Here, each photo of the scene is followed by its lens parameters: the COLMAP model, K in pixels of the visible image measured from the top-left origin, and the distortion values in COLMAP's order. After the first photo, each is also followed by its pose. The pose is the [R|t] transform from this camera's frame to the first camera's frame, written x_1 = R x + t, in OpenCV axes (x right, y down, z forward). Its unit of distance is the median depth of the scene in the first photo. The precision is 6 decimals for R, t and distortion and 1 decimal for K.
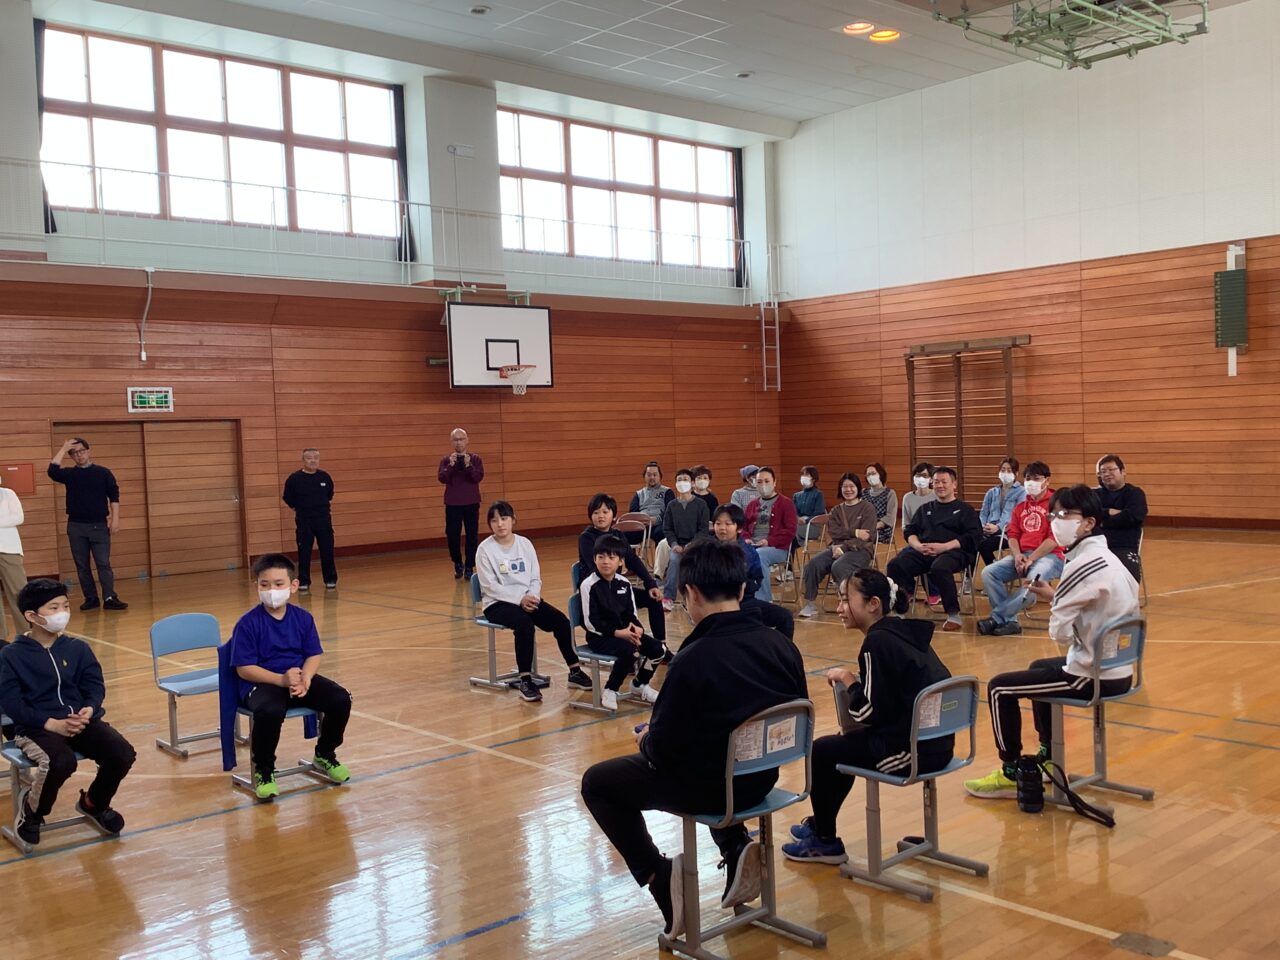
lens RADIAL K [[1281.6, 0, 641.6], [0, 1281.6, 483.1], [0, 0, 1]] dist [-0.014989, 0.000000]
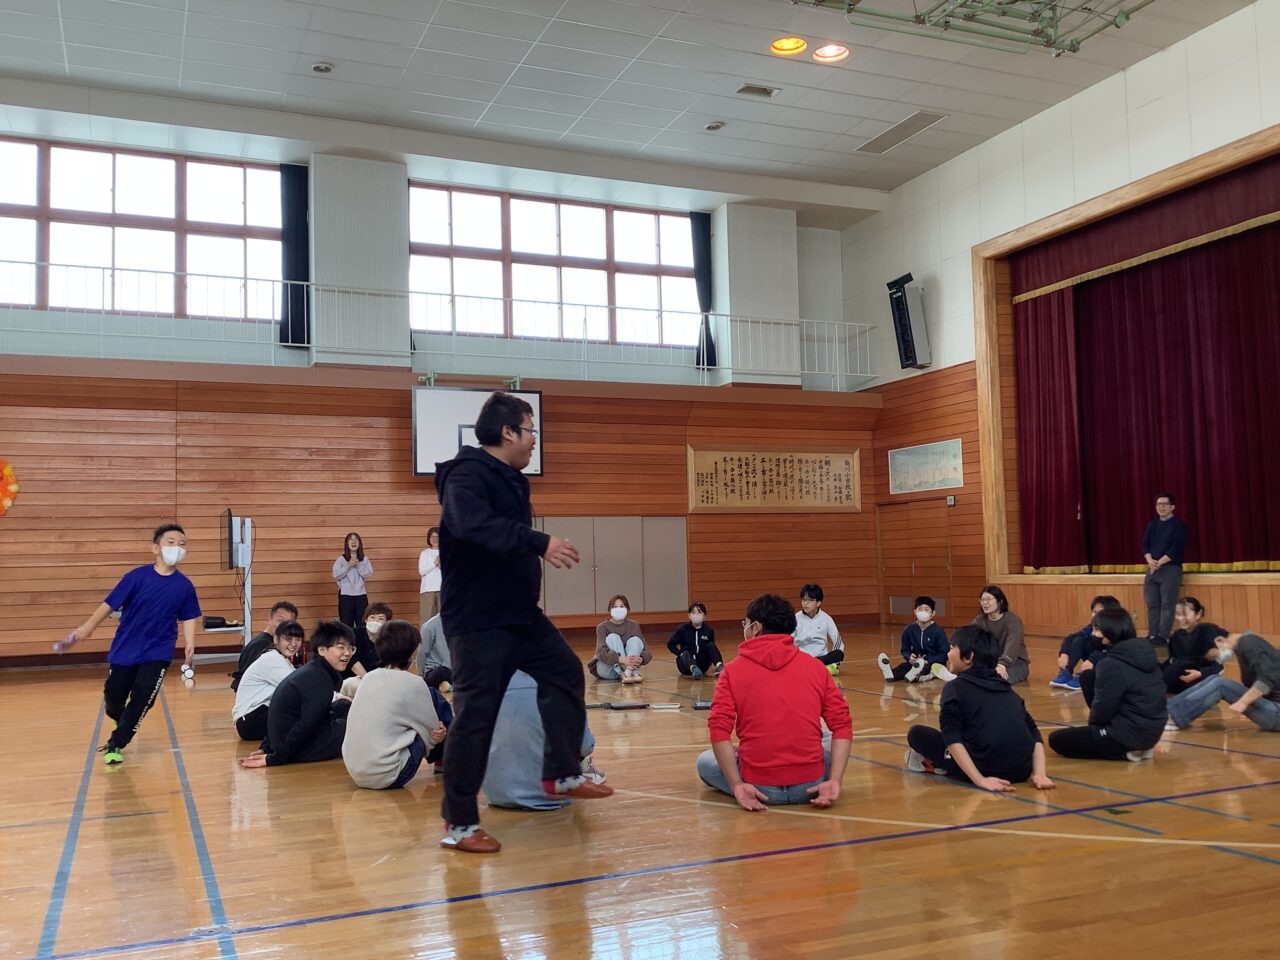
lens RADIAL K [[1121.0, 0, 638.5], [0, 1121.0, 477.1], [0, 0, 1]] dist [0.003715, -0.003533]
pose [[0.950404, 0.000484, -0.311018, 0.278726], [-0.024596, 0.996984, -0.073608, -0.015737], [0.310044, 0.077607, 0.947549, 0.247590]]
